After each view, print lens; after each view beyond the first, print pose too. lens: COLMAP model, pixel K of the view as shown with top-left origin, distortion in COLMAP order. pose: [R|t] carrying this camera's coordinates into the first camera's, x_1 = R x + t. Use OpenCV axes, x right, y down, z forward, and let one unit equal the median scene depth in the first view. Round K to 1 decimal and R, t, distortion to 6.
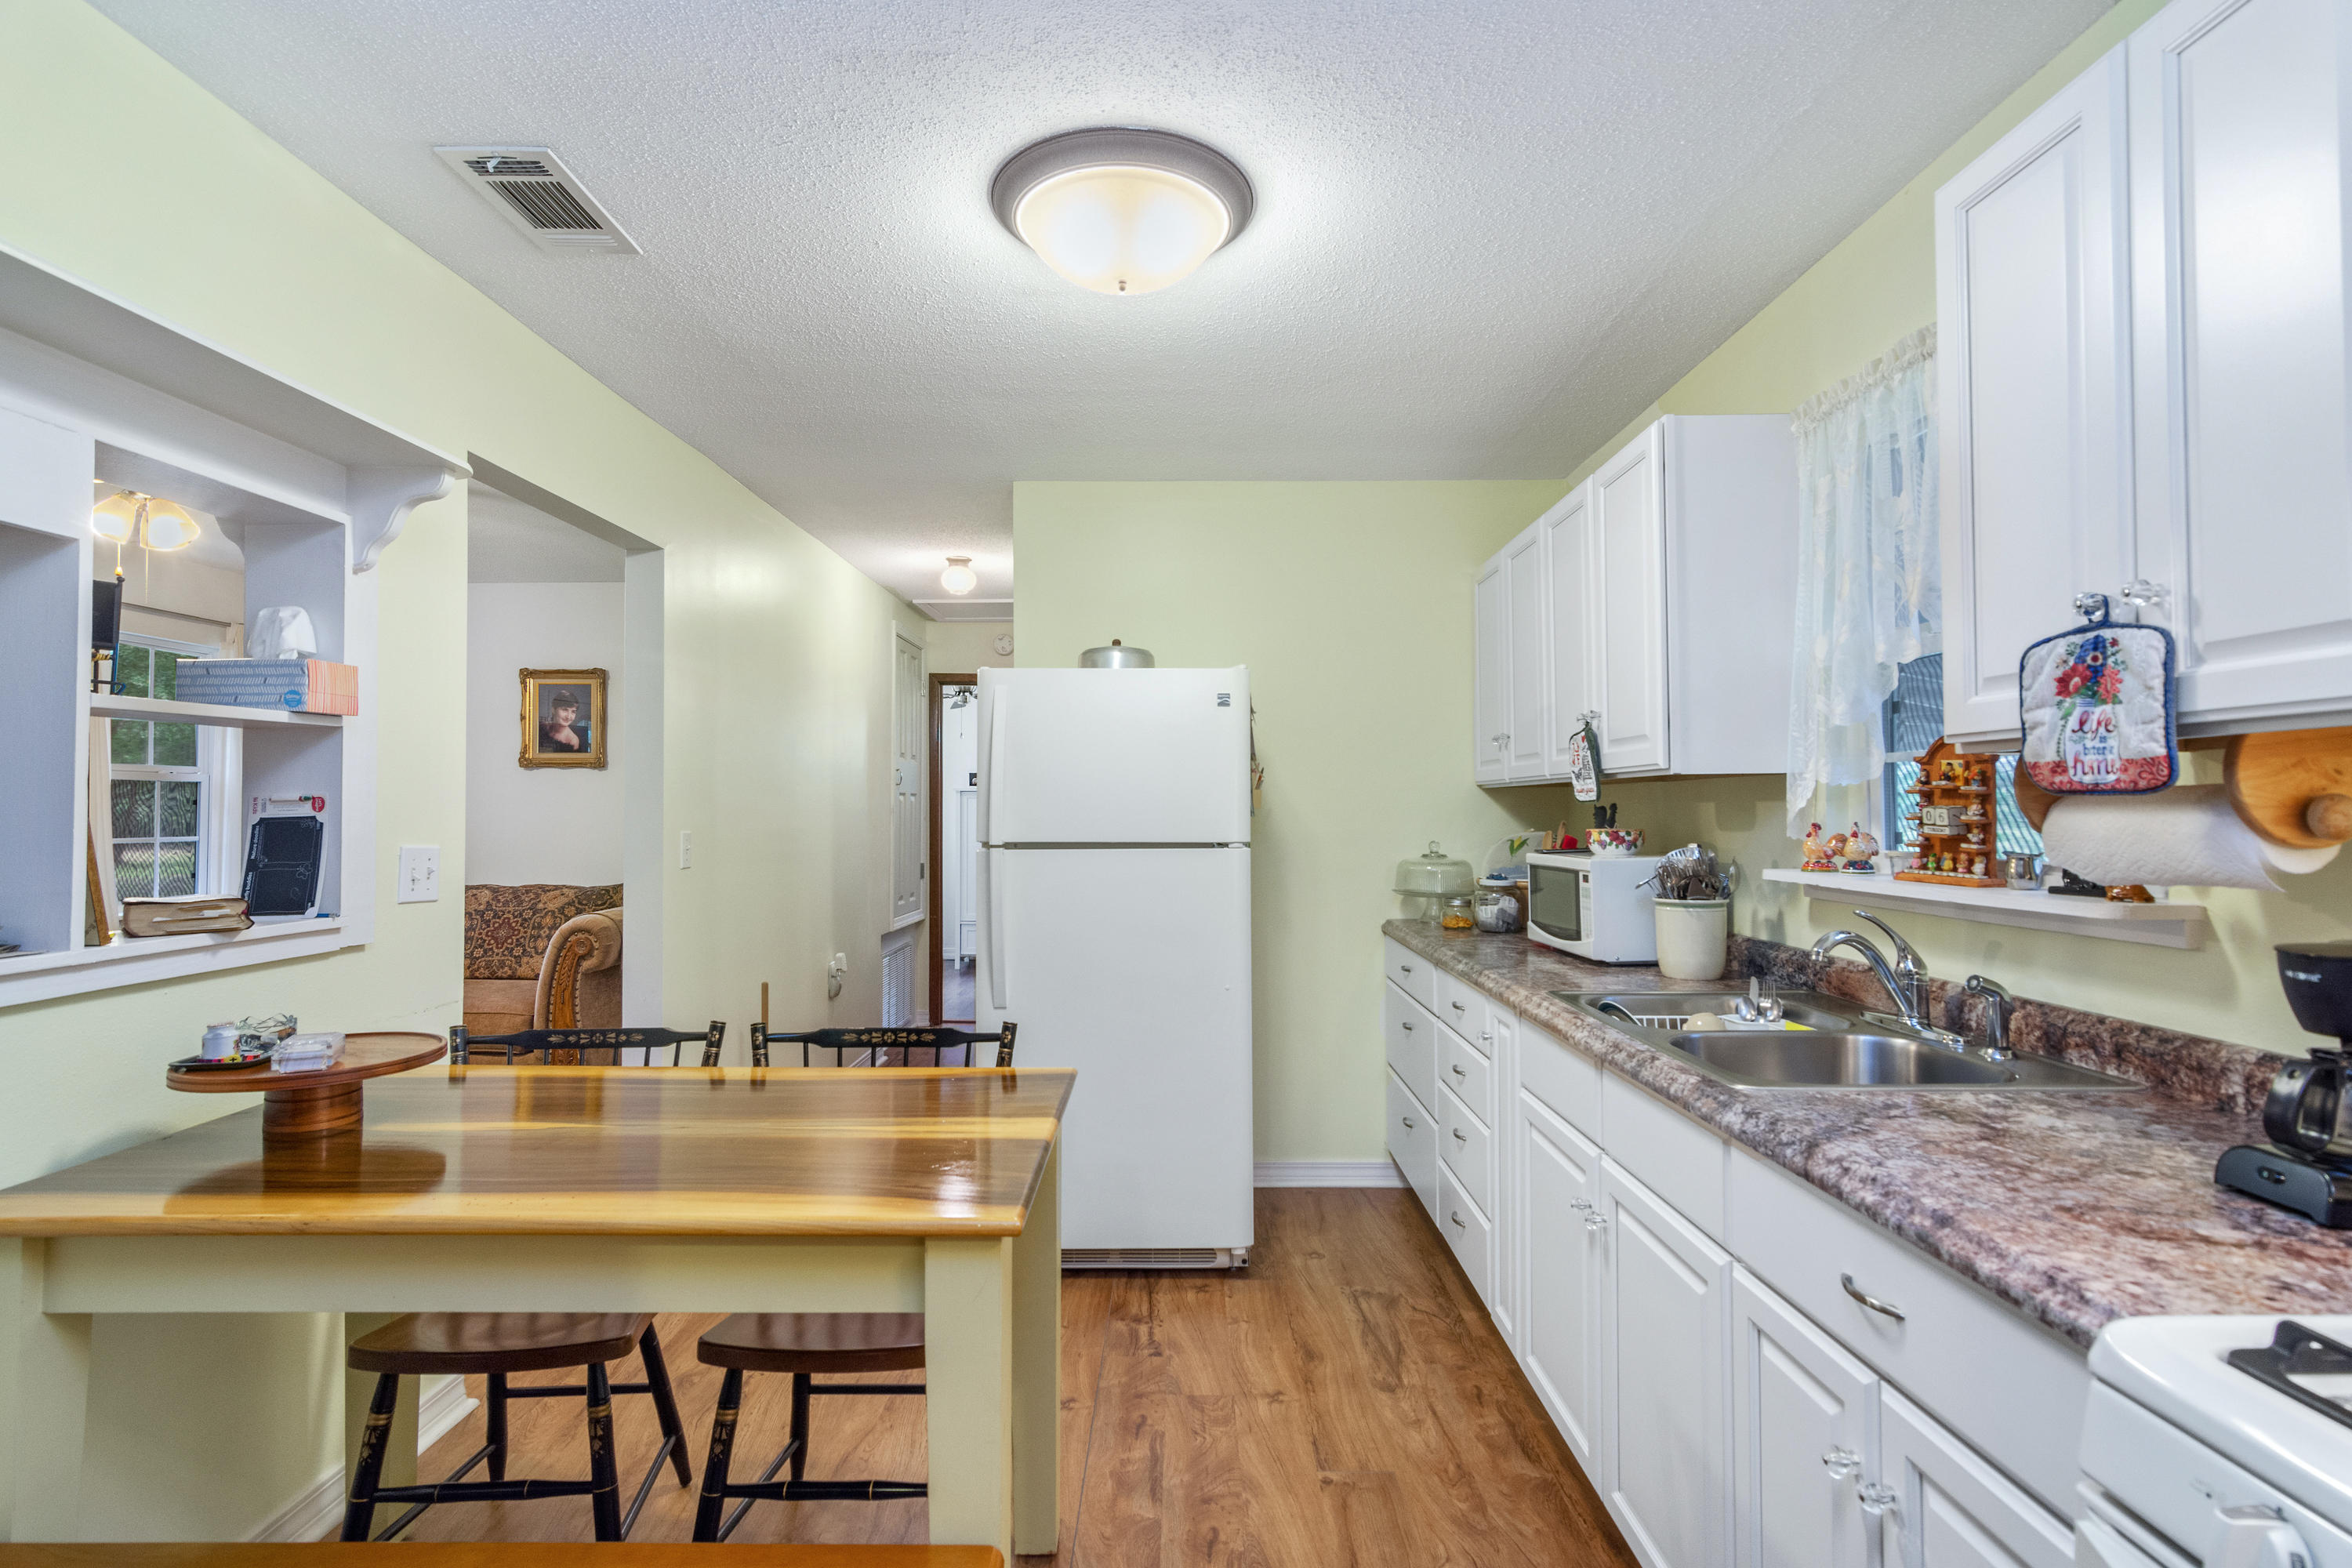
lens RADIAL K [[1124.2, 0, 1167.4], [0, 1124.2, 789.0], [0, 0, 1]] dist [0.000993, 0.000585]
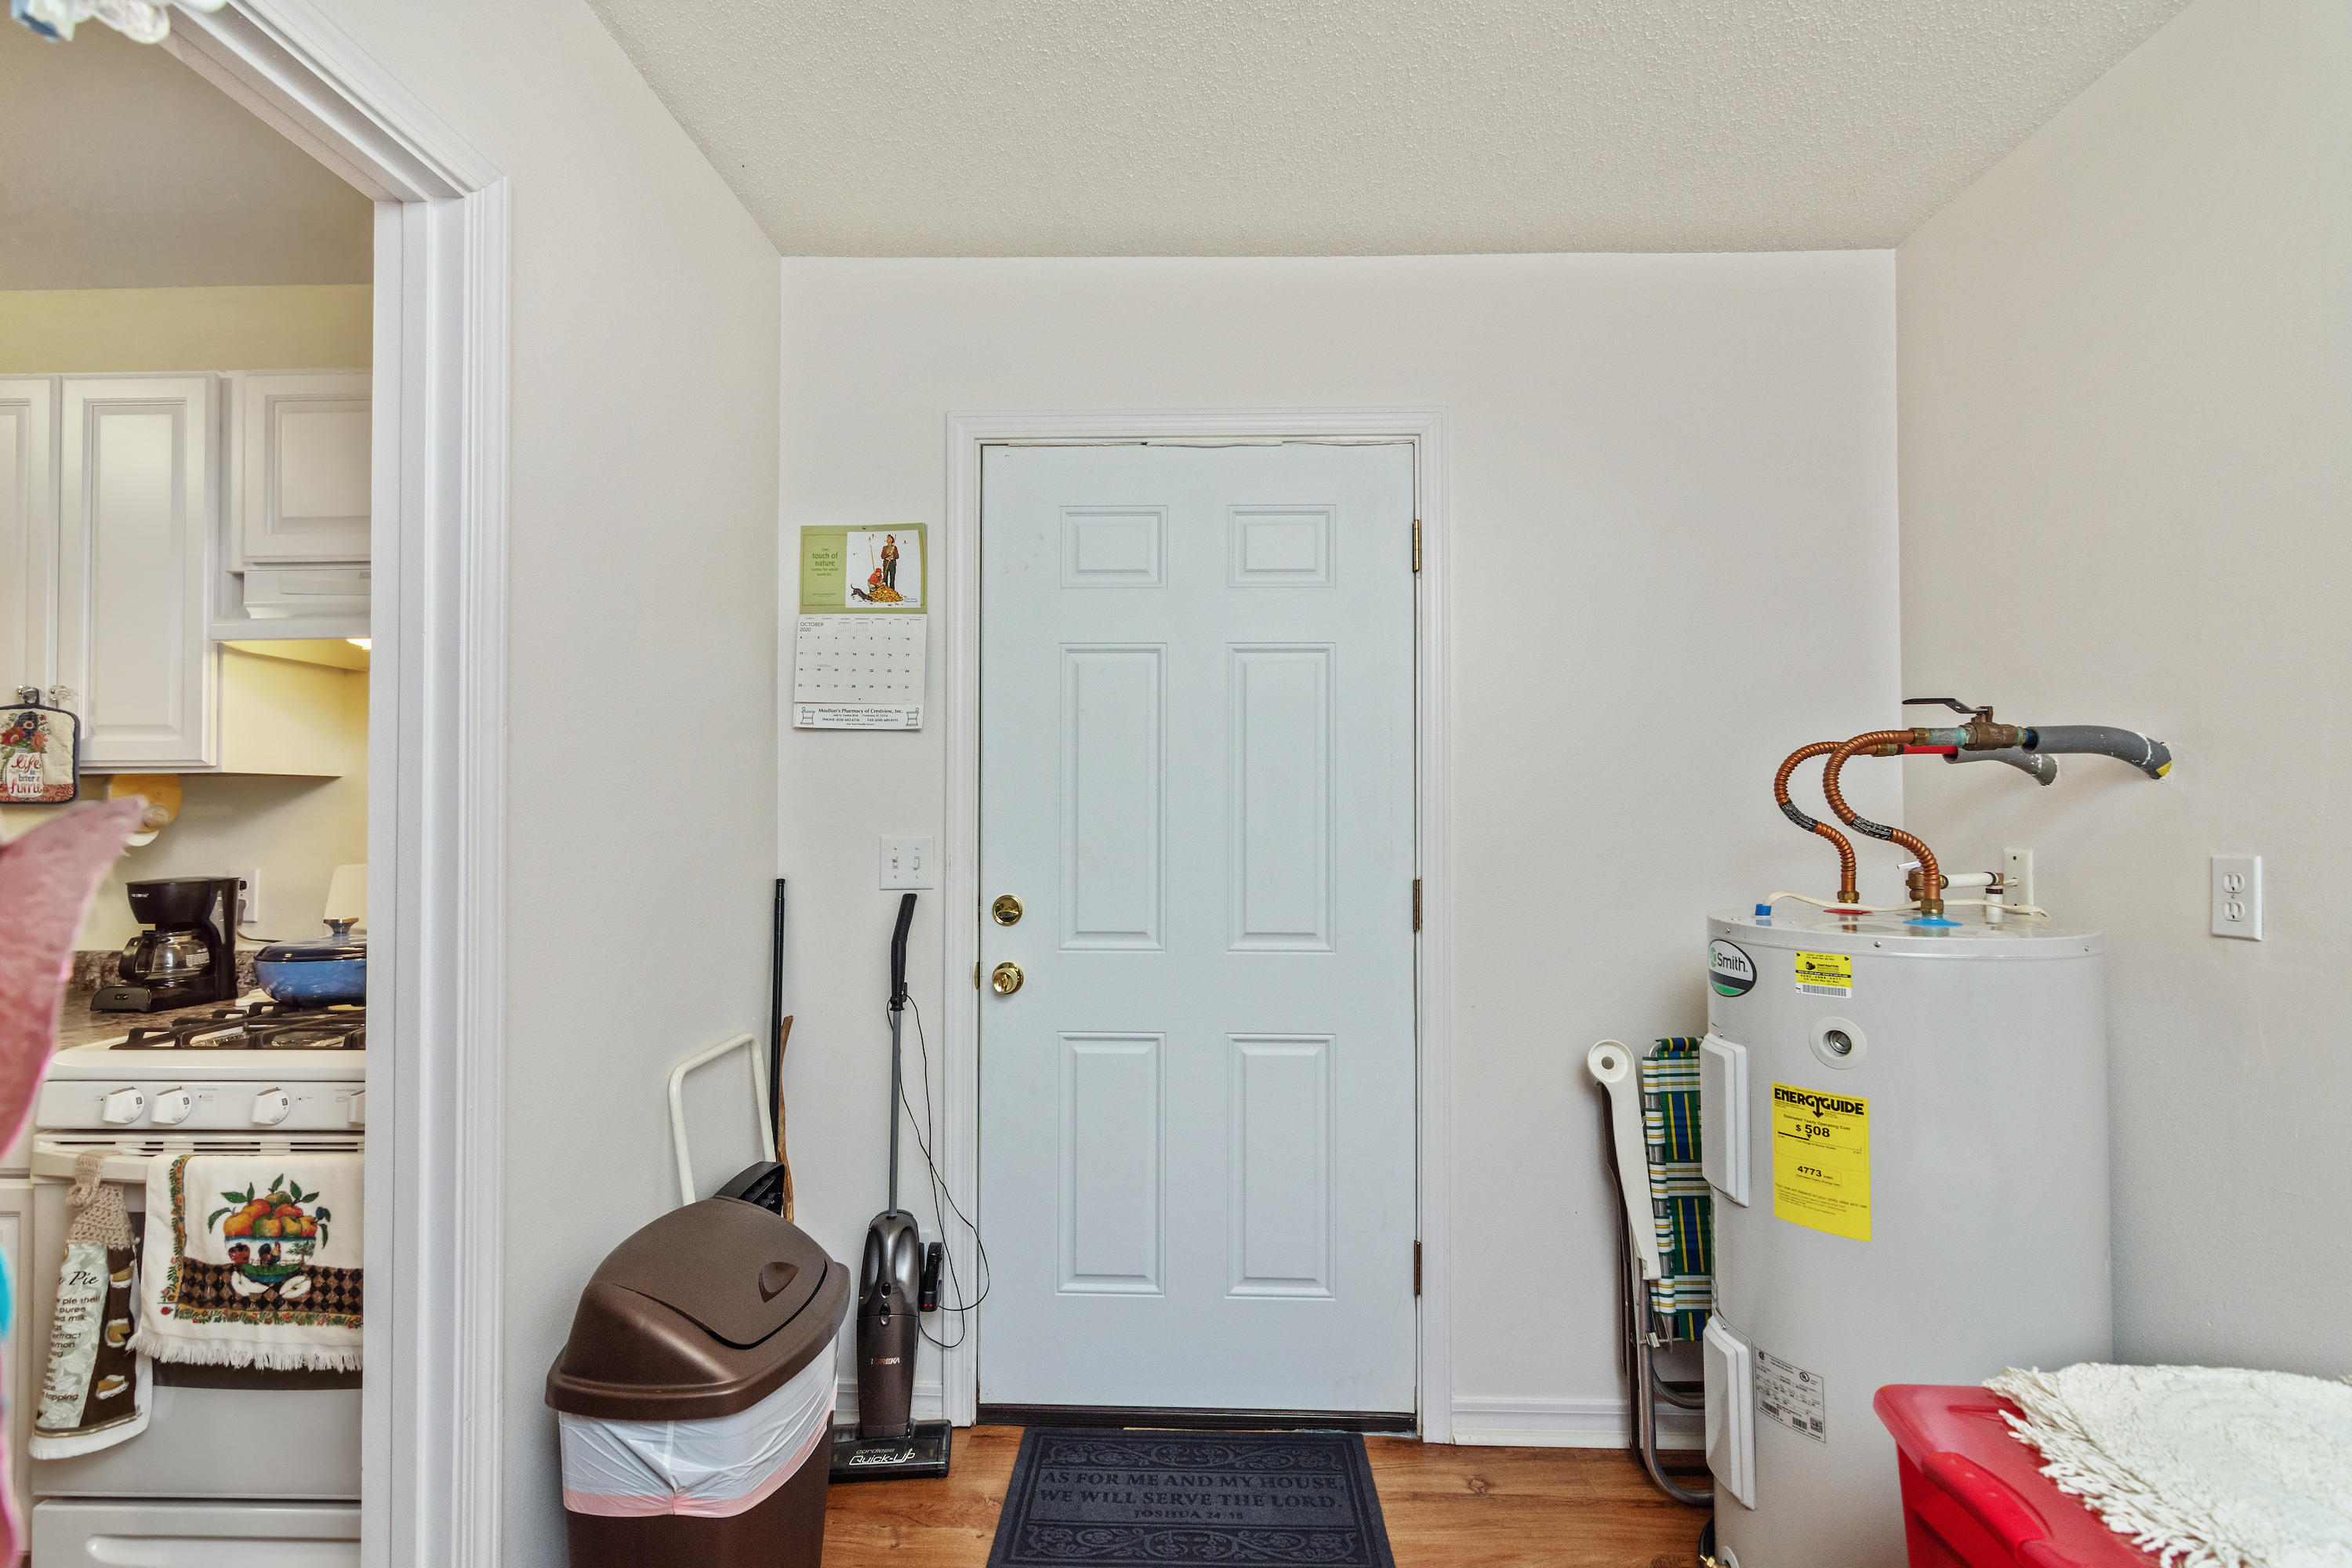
lens RADIAL K [[1124.2, 0, 1165.4], [0, 1124.2, 799.7], [0, 0, 1]] dist [0.000993, 0.000585]
pose [[0.023461, 0.022239, 0.999477, -0.886256], [-0.016686, 0.999622, -0.021851, 0.006330], [-0.999585, -0.016165, 0.023823, -0.808122]]
